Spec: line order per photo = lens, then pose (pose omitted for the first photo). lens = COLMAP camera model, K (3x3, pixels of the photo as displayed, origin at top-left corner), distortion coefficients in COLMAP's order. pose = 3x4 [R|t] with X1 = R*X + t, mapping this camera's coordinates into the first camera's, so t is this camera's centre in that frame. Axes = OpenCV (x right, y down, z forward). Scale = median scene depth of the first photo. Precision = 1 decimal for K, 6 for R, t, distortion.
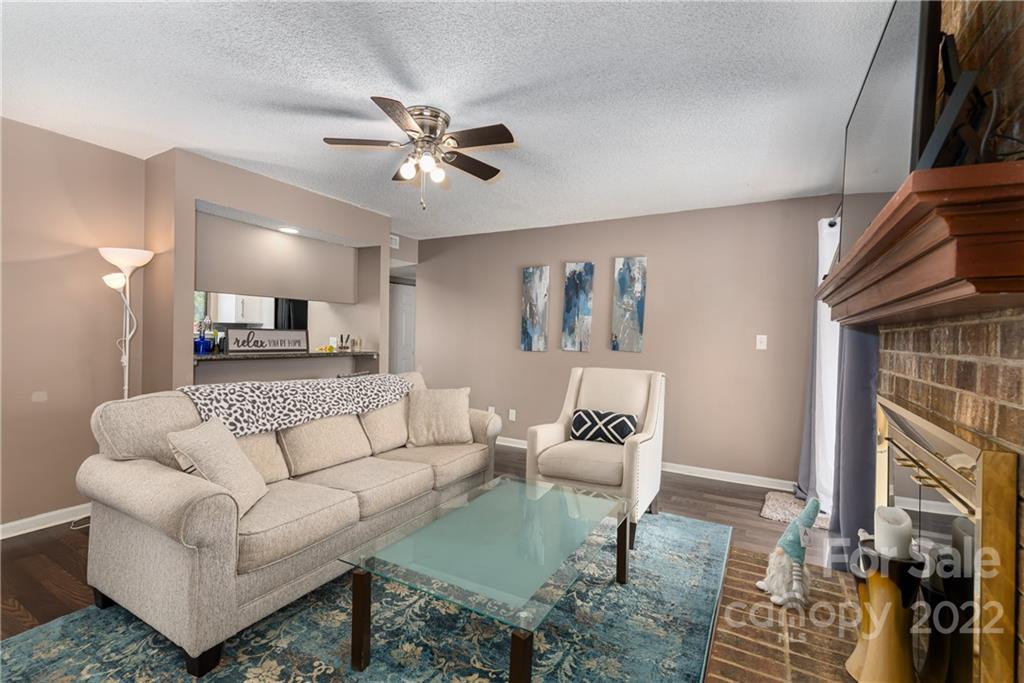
lens RADIAL K [[447.1, 0, 516.7], [0, 447.1, 342.7], [0, 0, 1]] dist [0.001217, -0.000574]
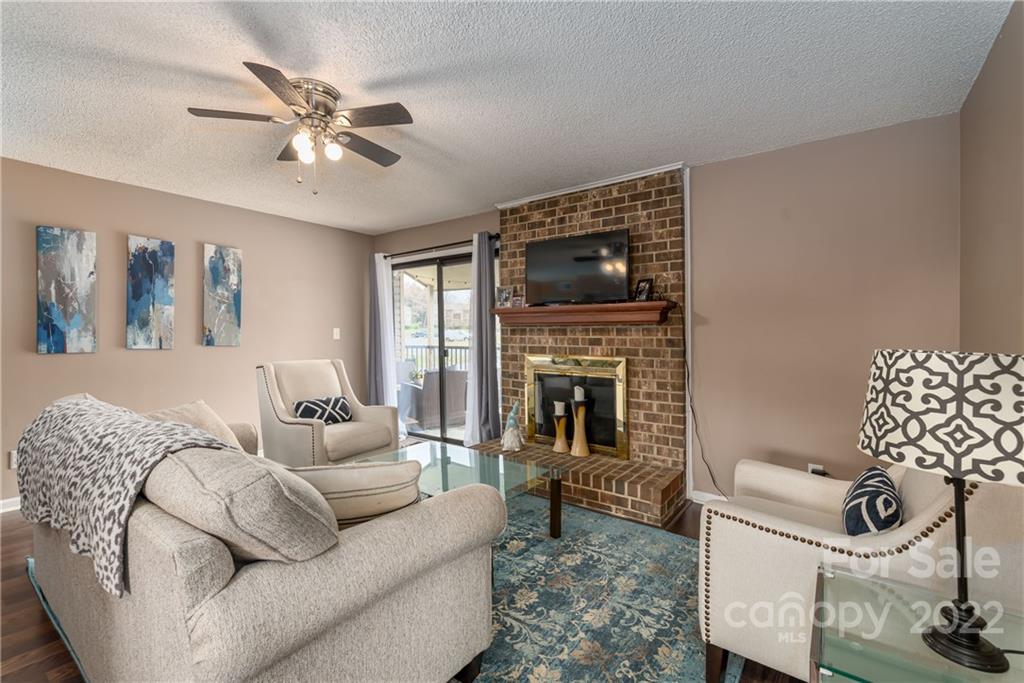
lens RADIAL K [[447.1, 0, 507.8], [0, 447.1, 345.6], [0, 0, 1]] dist [0.001217, -0.000574]
pose [[0.148405, -0.045965, 0.987858, -0.573124], [0.011981, 0.998929, 0.044681, -0.015888], [-0.988854, 0.005205, 0.148796, 0.254596]]
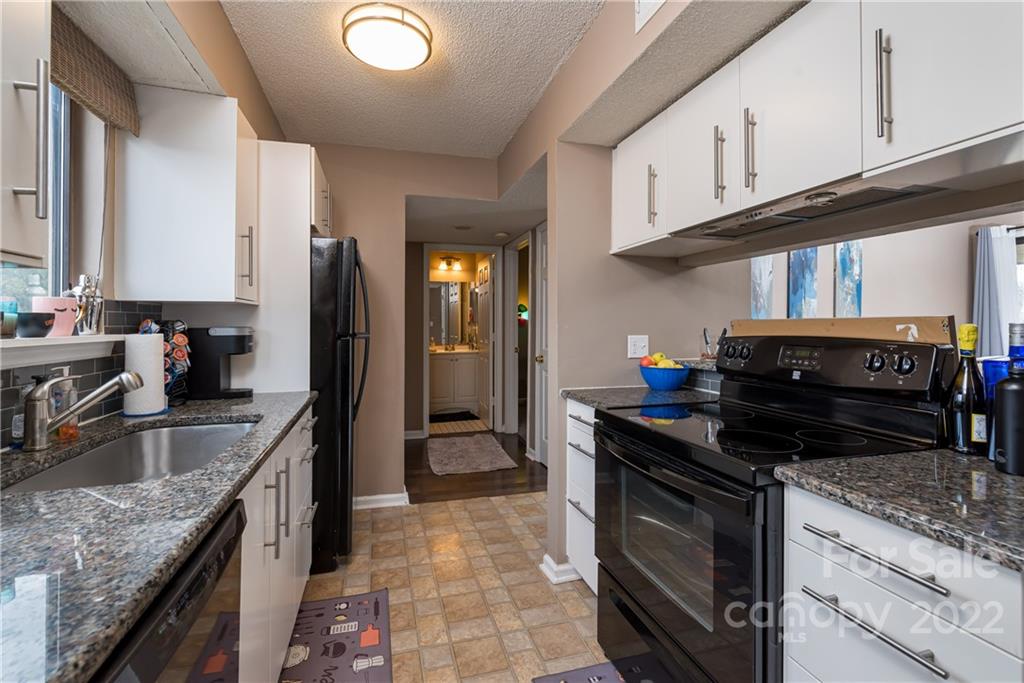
lens RADIAL K [[447.1, 0, 483.5], [0, 447.1, 315.6], [0, 0, 1]] dist [0.001217, -0.000574]
pose [[0.725052, -0.011465, 0.688599, -0.923227], [0.028895, 0.999487, -0.013783, -0.033399], [-0.688088, 0.029890, 0.725012, 0.812010]]
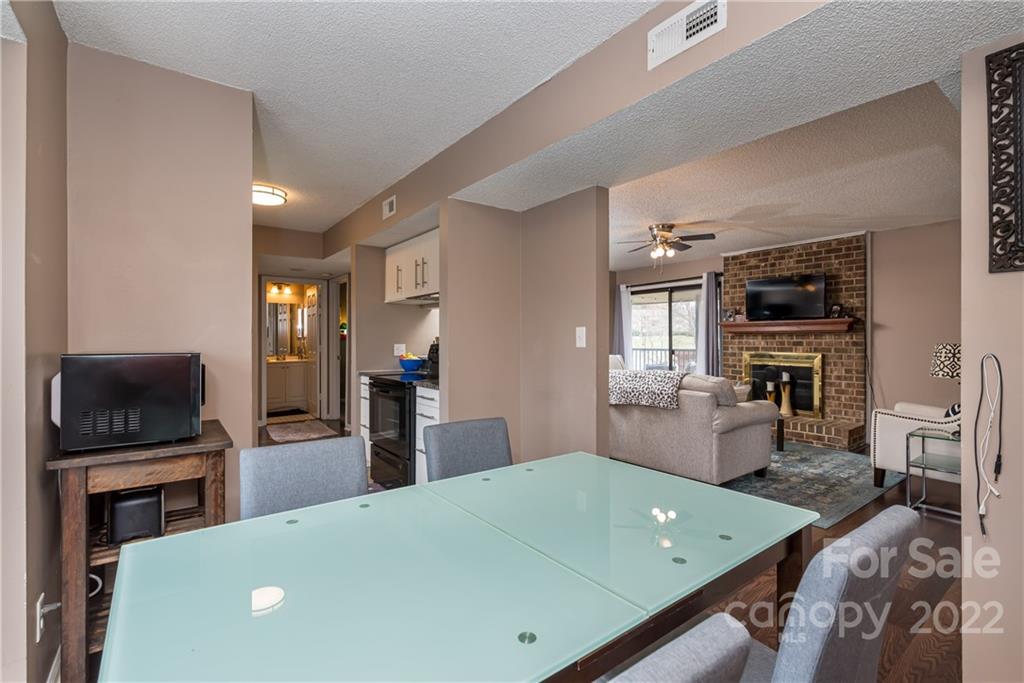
lens RADIAL K [[479.2, 0, 500.0], [0, 479.2, 355.6], [0, 0, 1]] dist [0.009775, -0.000169]
pose [[0.414766, -0.053545, 0.908351, -1.320247], [0.021200, 0.998565, 0.049182, -0.034754], [-0.909681, -0.001142, 0.415306, 0.417612]]
